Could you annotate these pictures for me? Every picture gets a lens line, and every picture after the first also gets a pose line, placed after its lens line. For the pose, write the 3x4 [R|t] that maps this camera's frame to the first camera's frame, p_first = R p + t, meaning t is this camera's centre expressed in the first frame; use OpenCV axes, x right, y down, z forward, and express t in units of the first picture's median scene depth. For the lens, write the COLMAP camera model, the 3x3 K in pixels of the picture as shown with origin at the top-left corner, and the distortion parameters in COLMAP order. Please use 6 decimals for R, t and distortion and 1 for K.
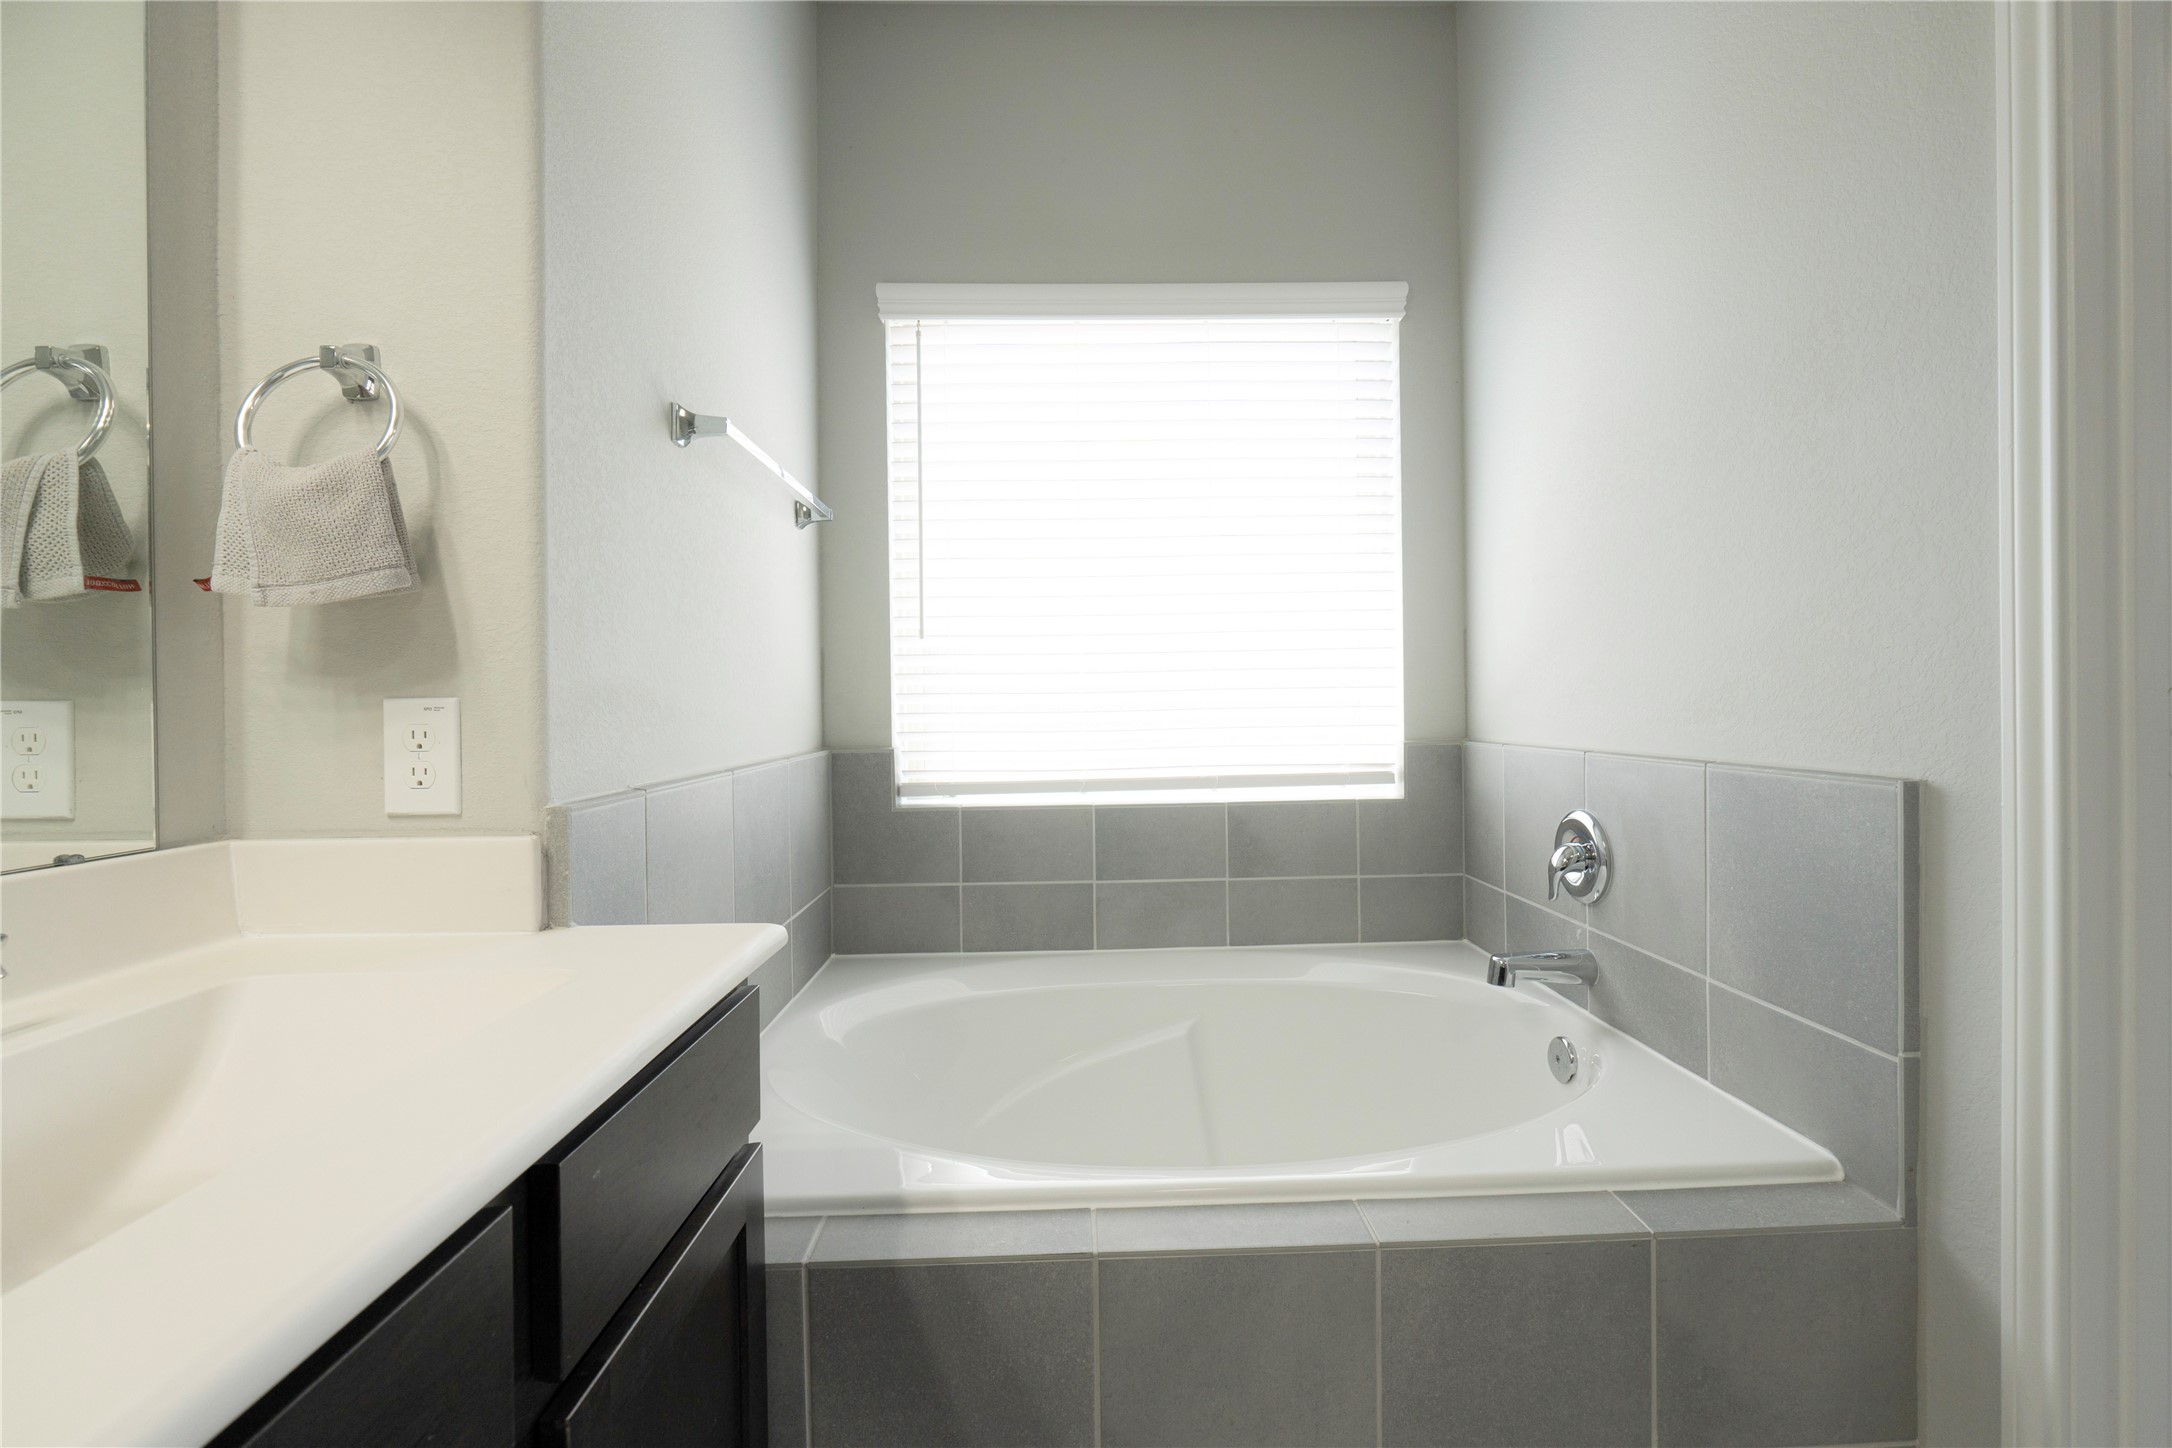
lens RADIAL K [[907.9, 0, 1088.6], [0, 907.9, 710.4], [0, 0, 1]] dist [-0.002783, -0.000818]
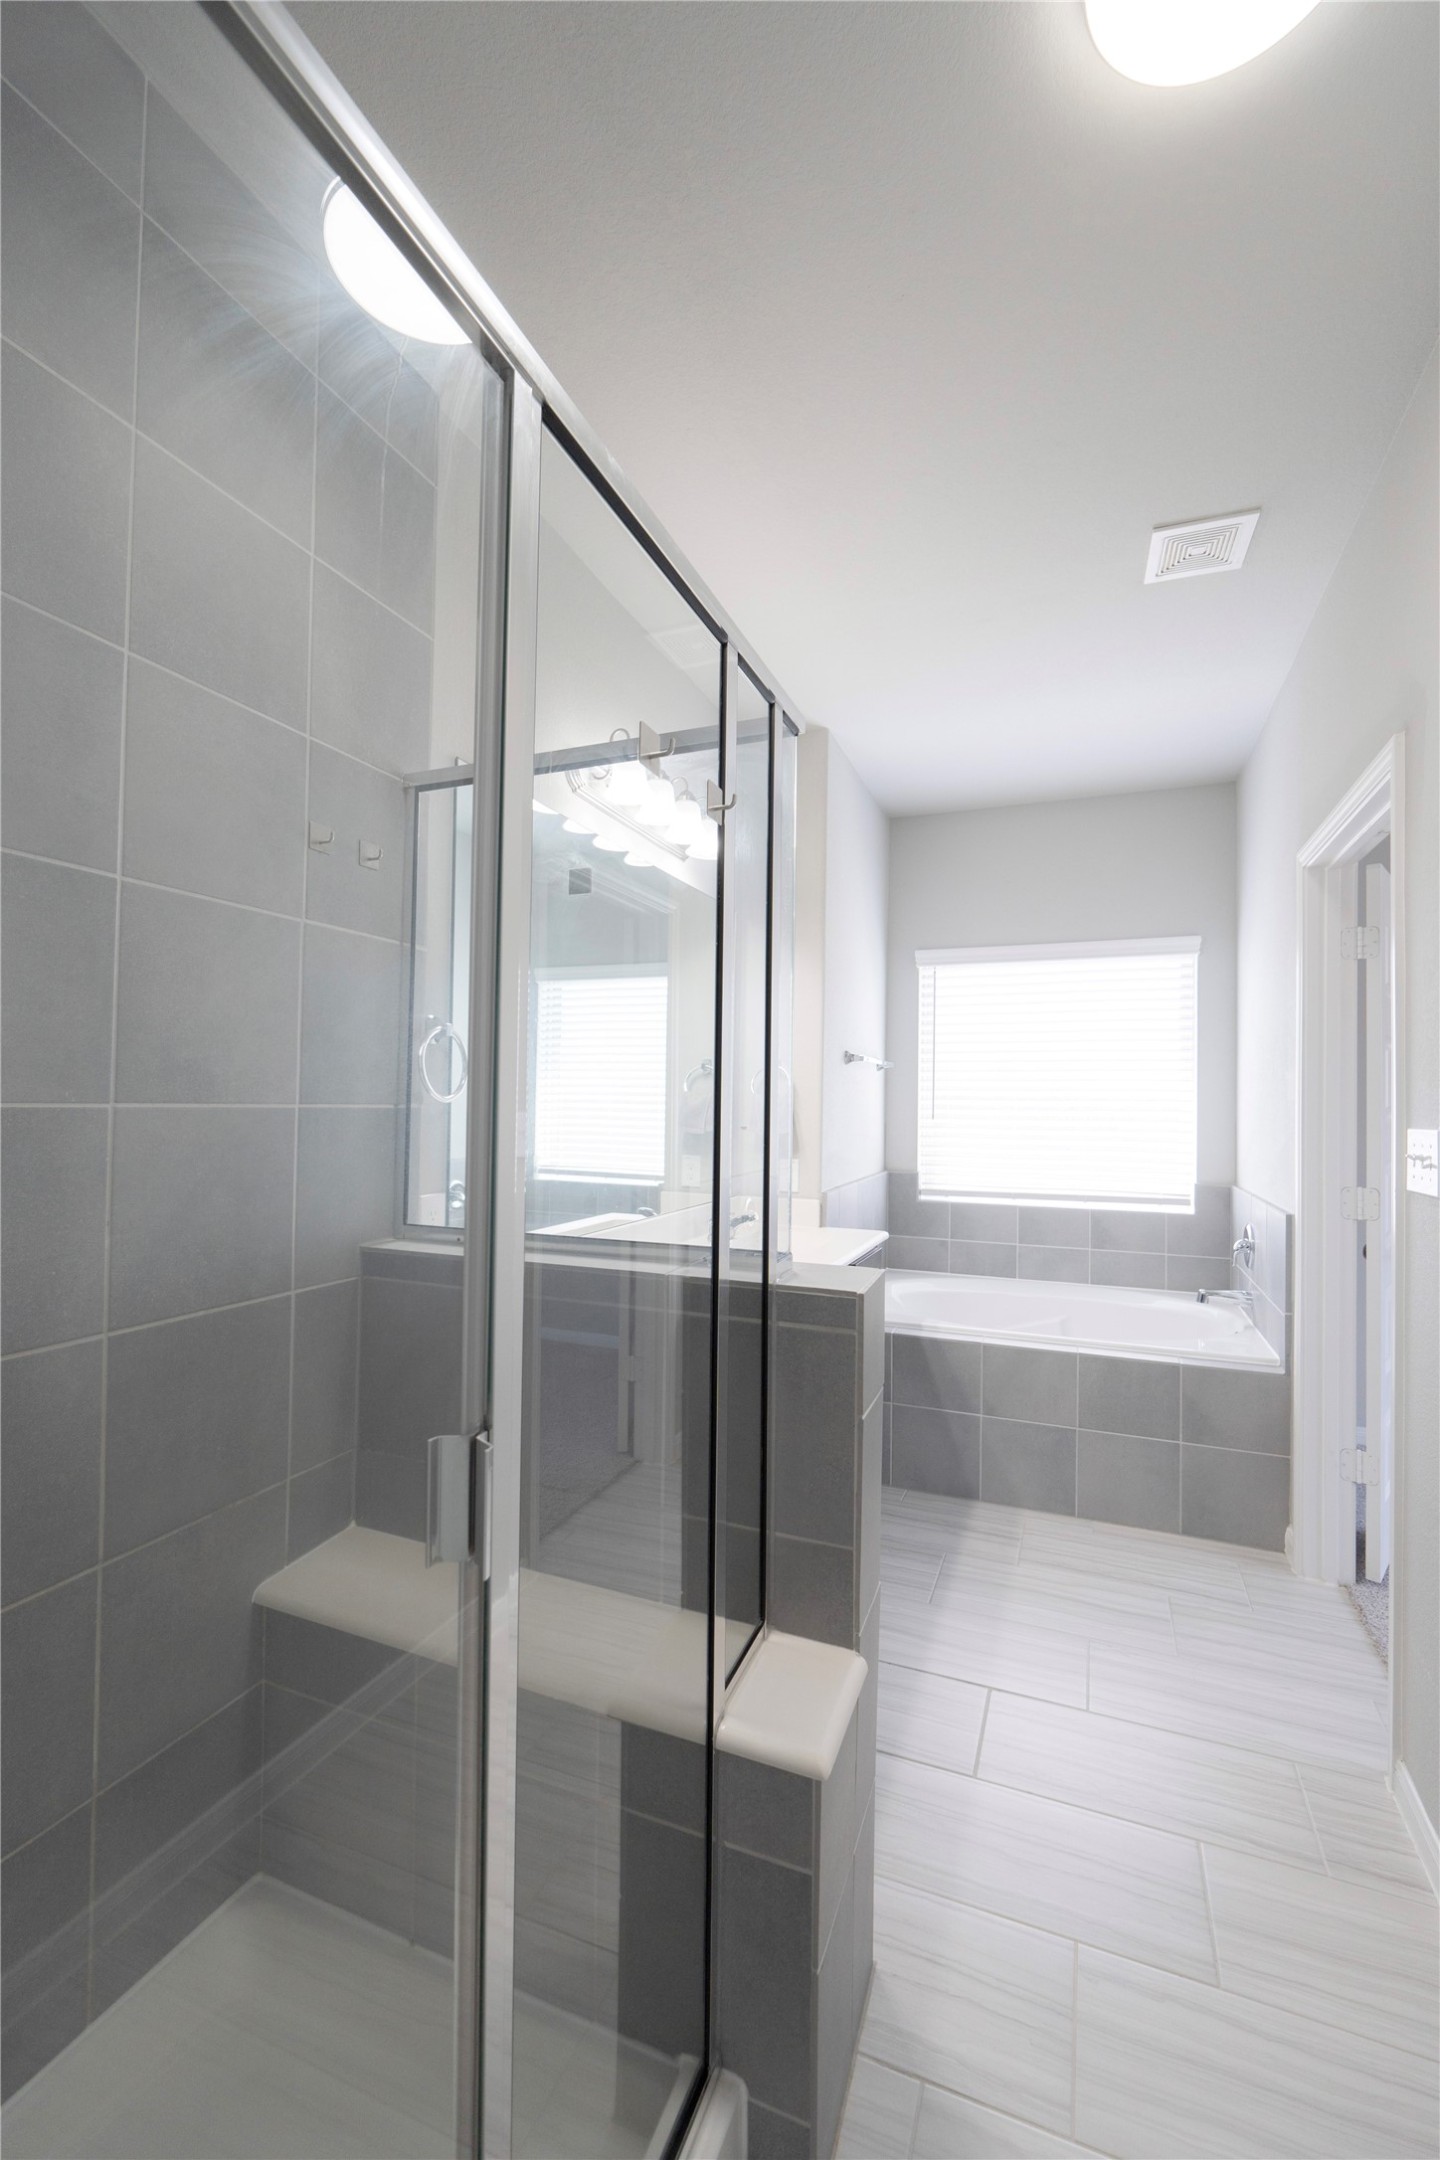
lens RADIAL K [[902.9, 0, 717.1], [0, 902.9, 1083.8], [0, 0, 1]] dist [-0.002783, -0.000818]
pose [[0.914447, 0.017400, -0.404330, 0.198008], [-0.027518, 0.999436, -0.019225, -0.107792], [0.403768, 0.028707, 0.914411, -1.086820]]
